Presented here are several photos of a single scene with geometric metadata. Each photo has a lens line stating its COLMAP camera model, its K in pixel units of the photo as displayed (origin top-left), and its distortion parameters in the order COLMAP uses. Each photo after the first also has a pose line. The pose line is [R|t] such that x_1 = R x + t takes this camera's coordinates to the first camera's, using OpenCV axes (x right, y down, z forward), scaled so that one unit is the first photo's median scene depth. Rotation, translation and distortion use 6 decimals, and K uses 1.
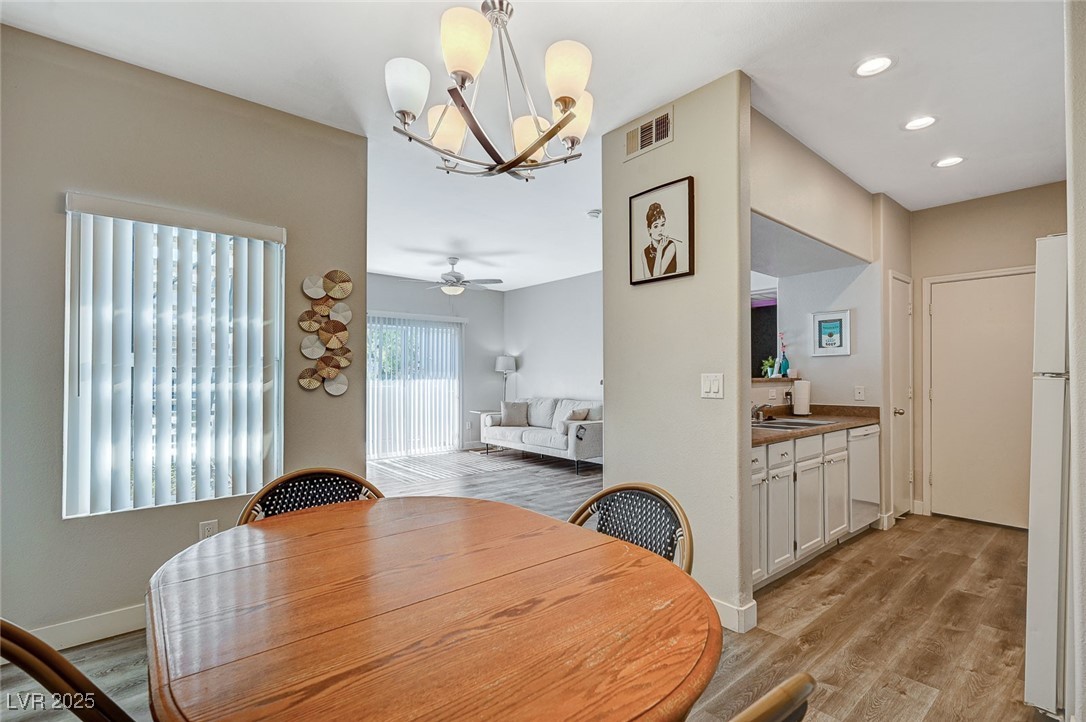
lens RADIAL K [[482.8, 0, 543.5], [0, 482.8, 371.3], [0, 0, 1]] dist [-0.000620, -0.000003]
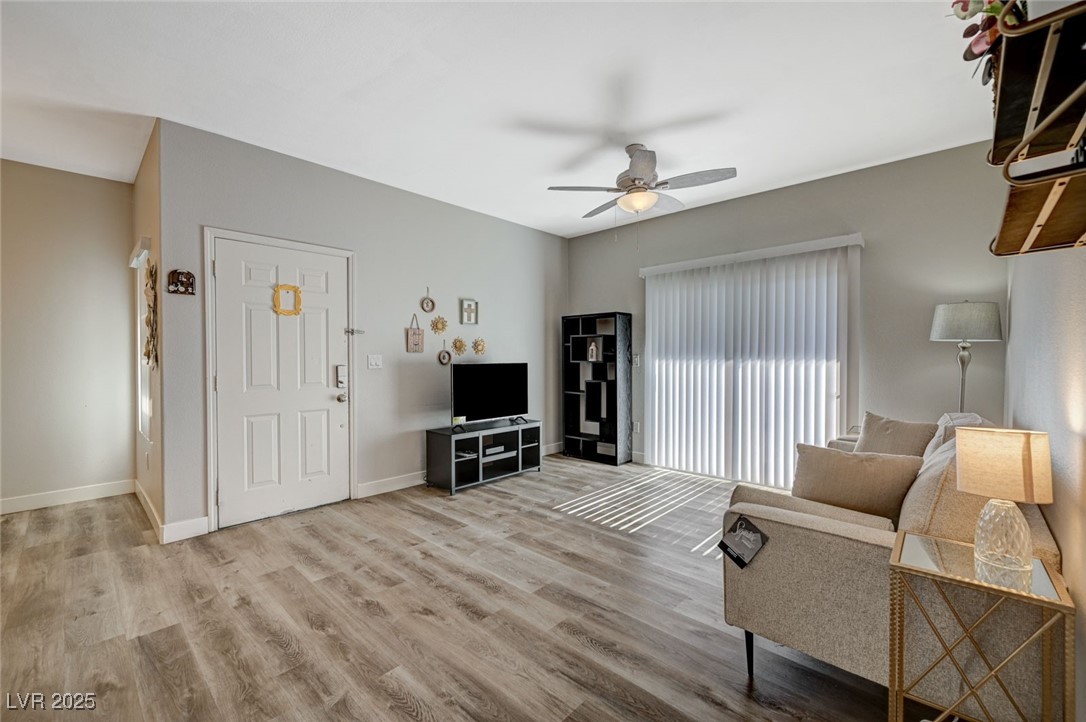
lens RADIAL K [[454.3, 0, 542.9], [0, 454.3, 360.0], [0, 0, 1]] dist [-0.000157, -0.000091]
pose [[0.113129, 0.004806, -0.993569, 0.270464], [0.013041, 0.999895, 0.006321, 0.009700], [0.993495, -0.013672, 0.113054, 0.671478]]
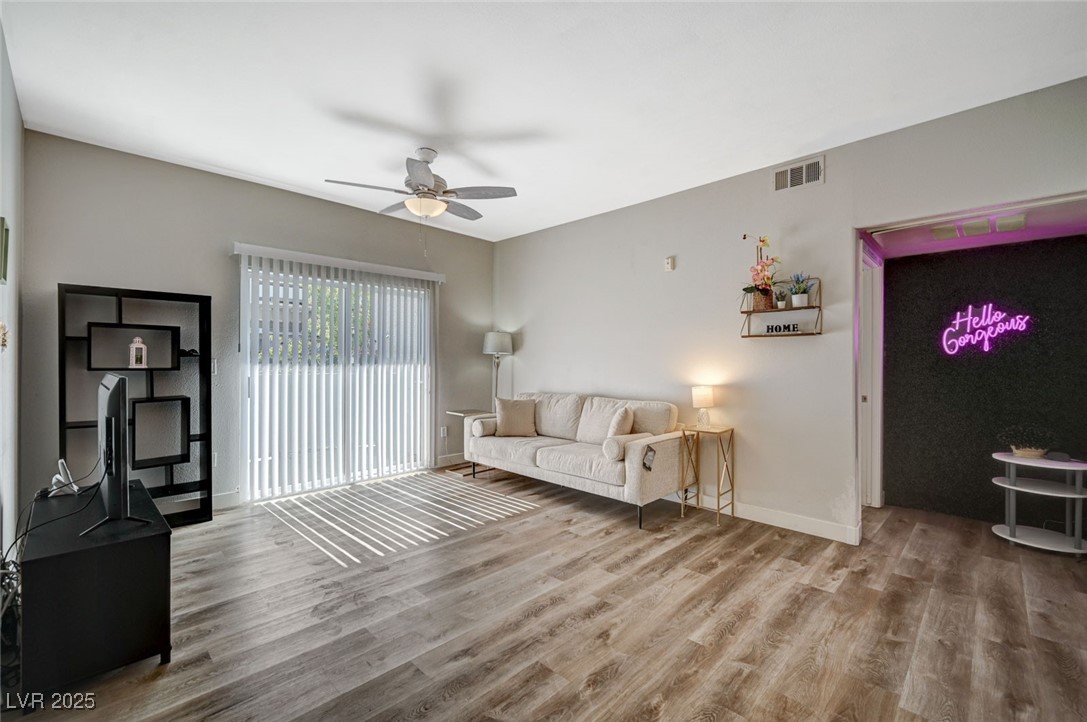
lens RADIAL K [[454.7, 0, 551.5], [0, 454.7, 359.7], [0, 0, 1]] dist [-0.000157, -0.000091]
pose [[0.994376, 0.005128, 0.105781, -0.078237], [-0.005762, 0.999967, 0.005685, 0.004525], [-0.105748, -0.006262, 0.994373, 0.368298]]
